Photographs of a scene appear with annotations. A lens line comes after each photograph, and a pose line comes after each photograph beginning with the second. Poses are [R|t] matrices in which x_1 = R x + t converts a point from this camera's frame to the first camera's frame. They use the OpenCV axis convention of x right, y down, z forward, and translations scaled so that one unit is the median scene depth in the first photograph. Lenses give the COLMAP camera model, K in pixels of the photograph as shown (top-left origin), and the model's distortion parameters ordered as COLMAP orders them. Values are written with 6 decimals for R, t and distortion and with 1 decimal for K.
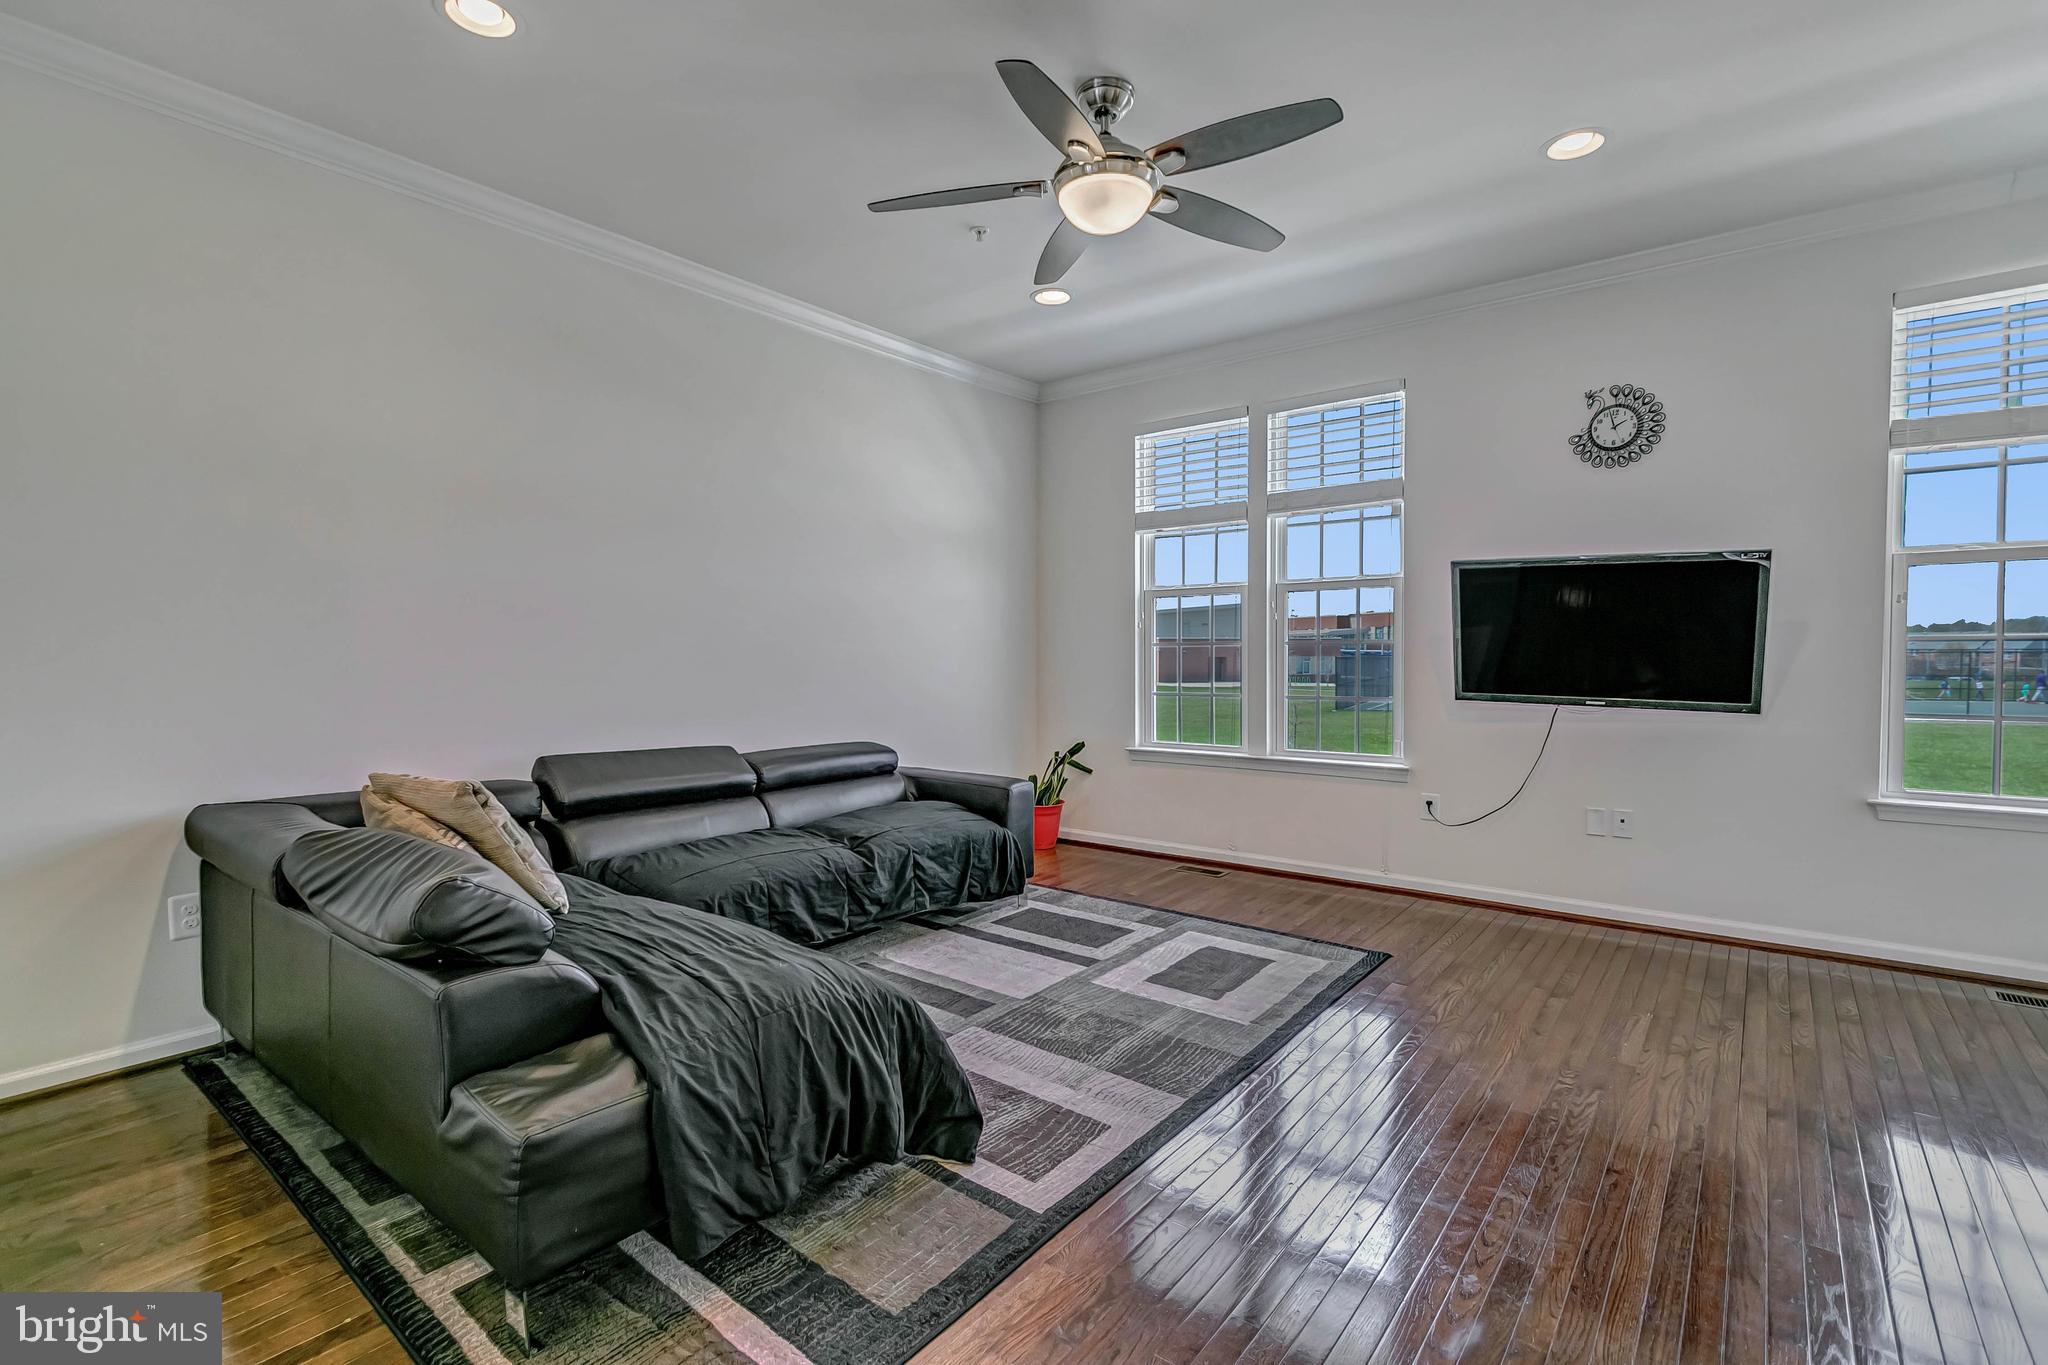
lens RADIAL K [[956.9, 0, 1023.0], [0, 956.9, 665.2], [0, 0, 1]] dist [0.011120, -0.005505]
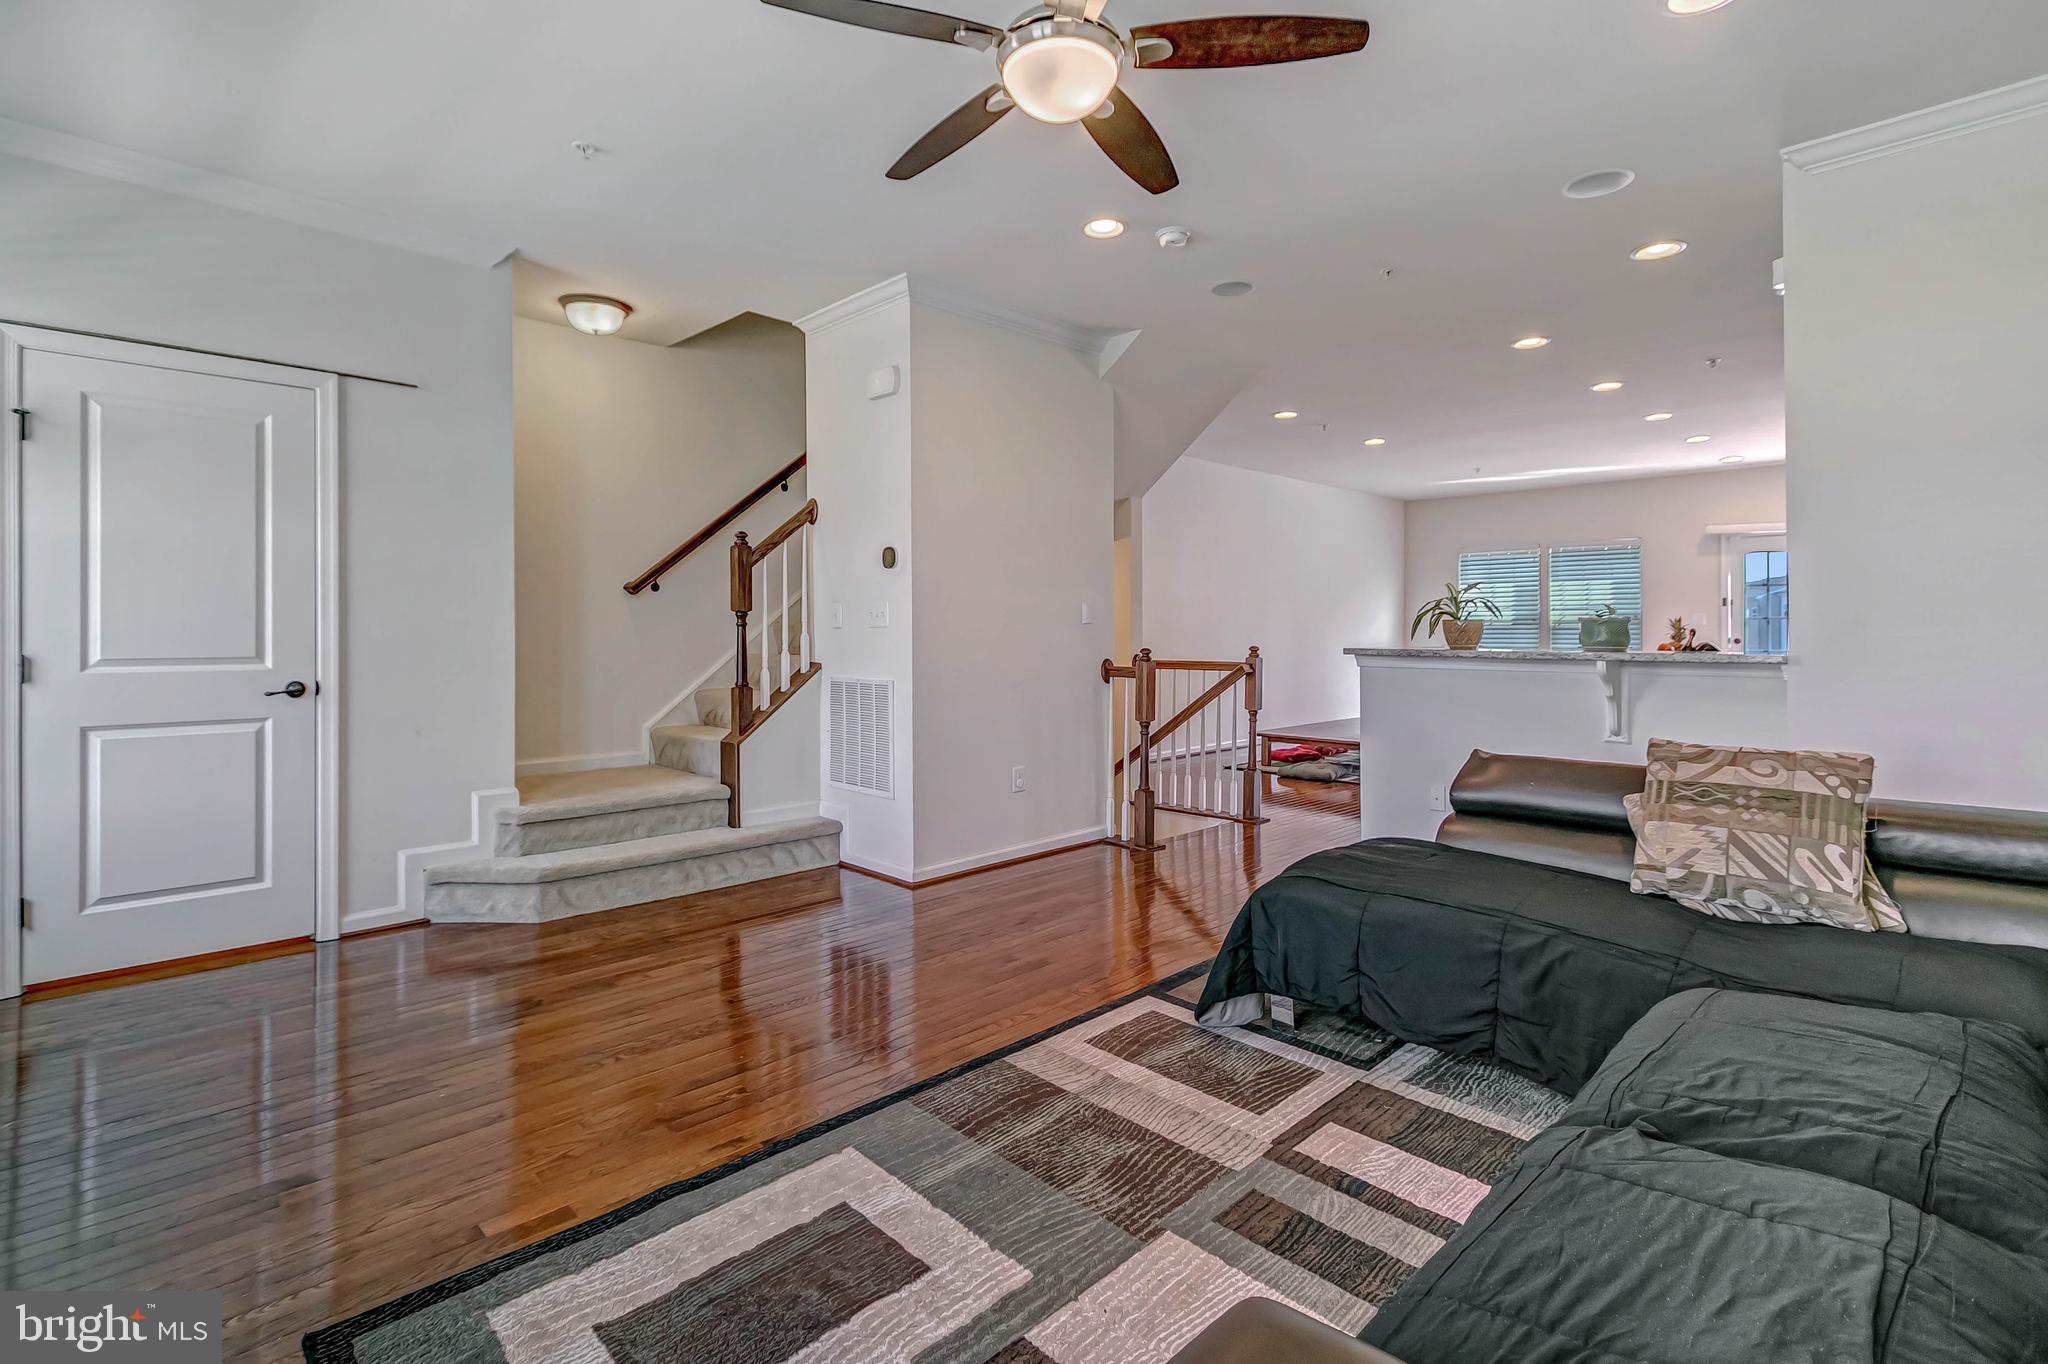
lens RADIAL K [[956.9, 0, 1039.5], [0, 956.9, 633.1], [0, 0, 1]] dist [0.011120, -0.005505]
pose [[-0.992059, 0.005057, 0.125674, 0.000237], [0.007758, 0.999749, 0.021015, -0.017910], [-0.125536, 0.021823, -0.991849, 1.268751]]
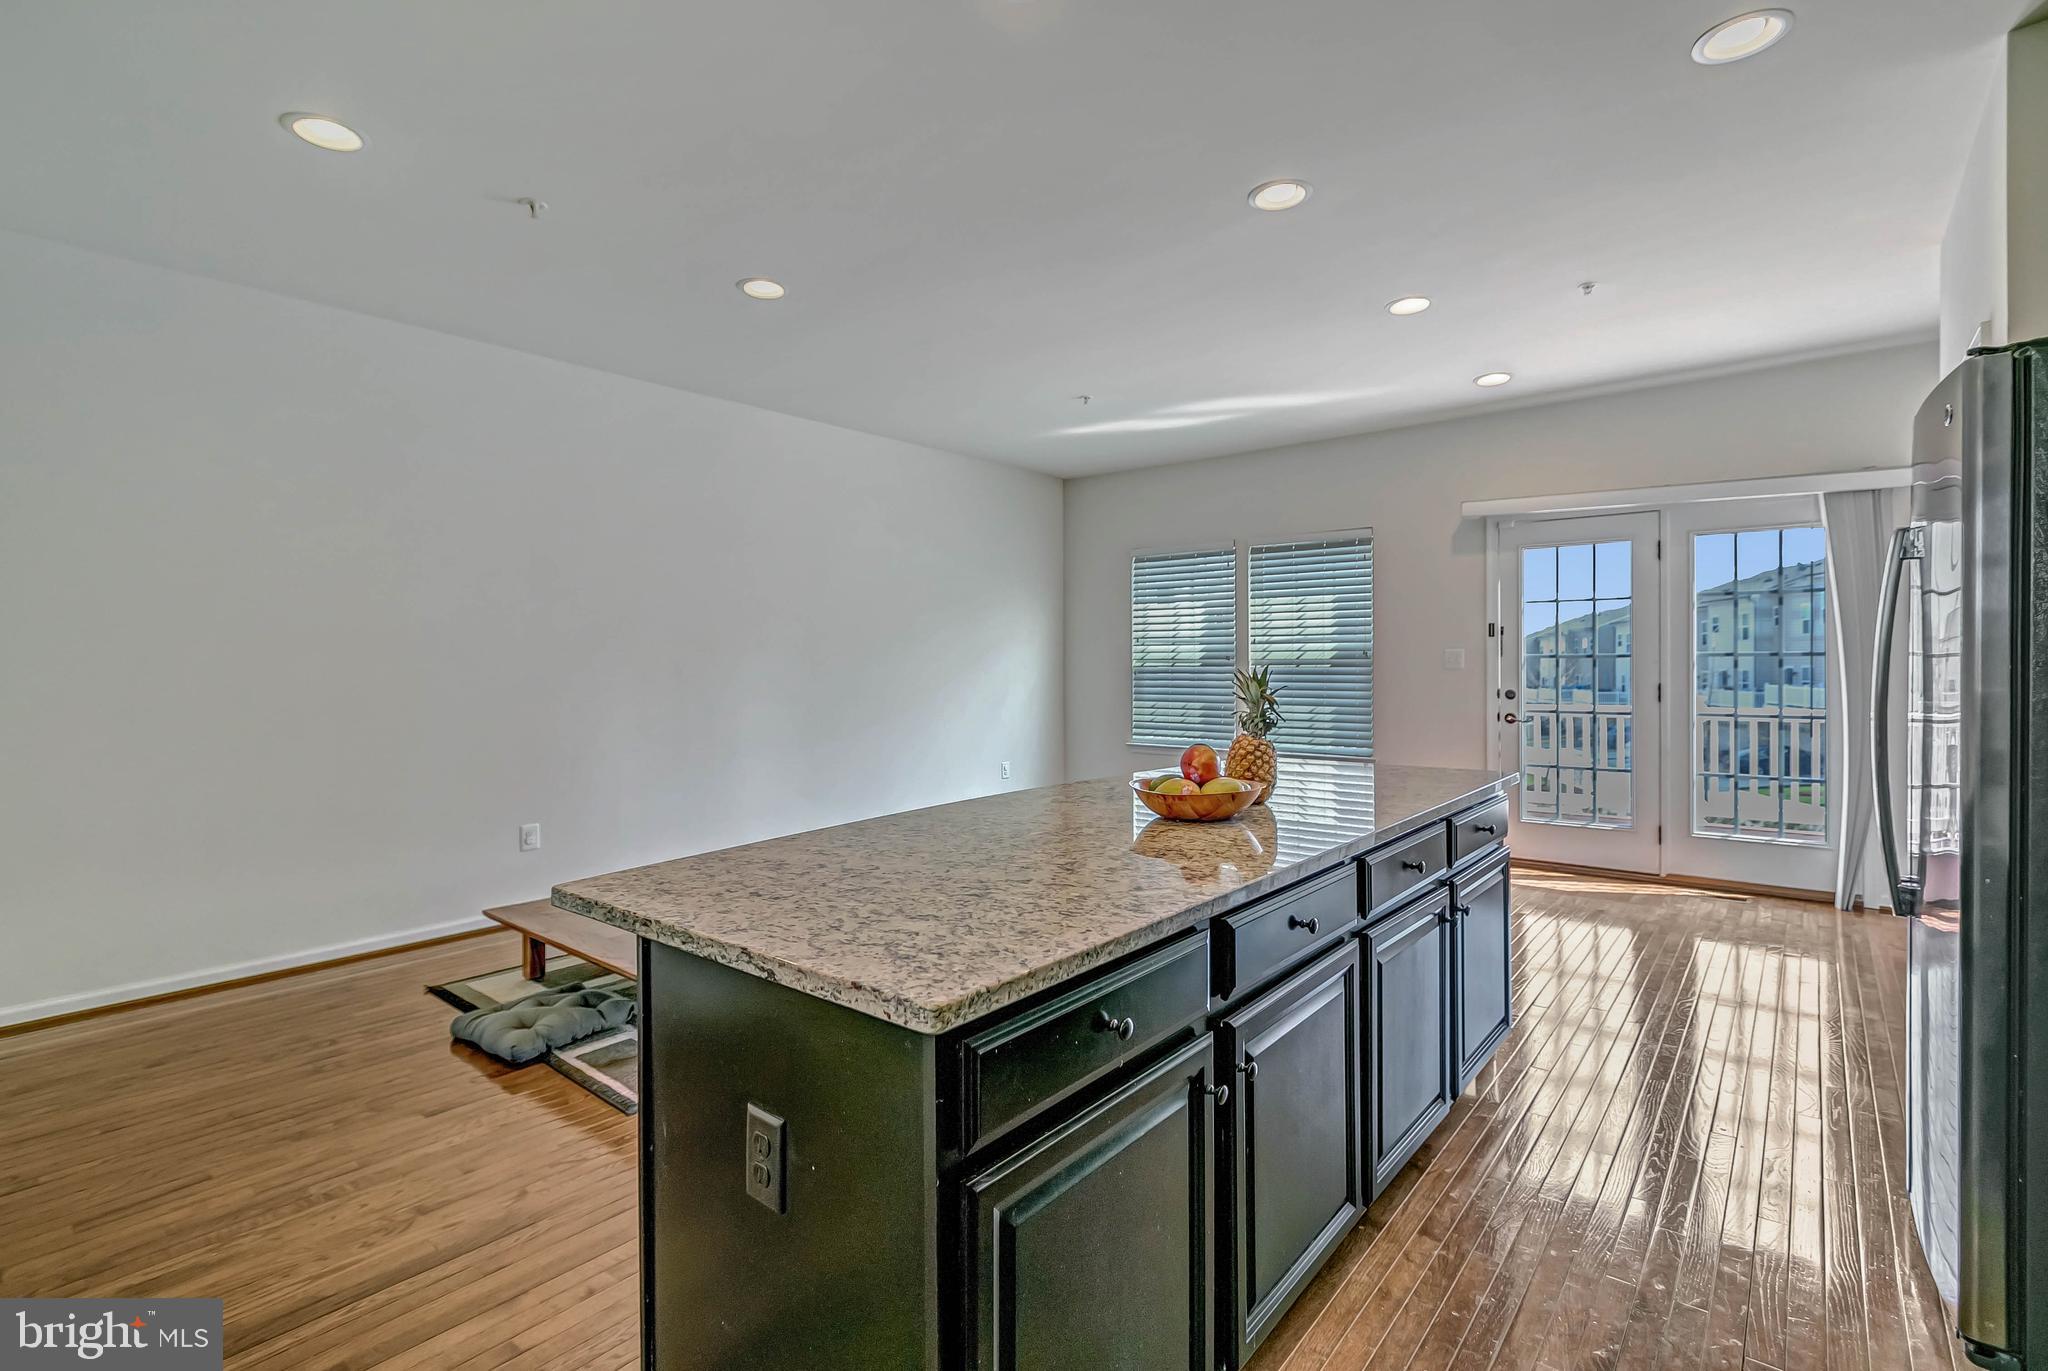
lens RADIAL K [[956.9, 0, 1024.8], [0, 956.9, 672.5], [0, 0, 1]] dist [0.011120, -0.005505]
pose [[-0.999424, 0.005317, 0.033516, -0.775857], [0.006412, 0.999447, 0.032640, -0.019974], [-0.033324, 0.032836, -0.998905, 0.088744]]
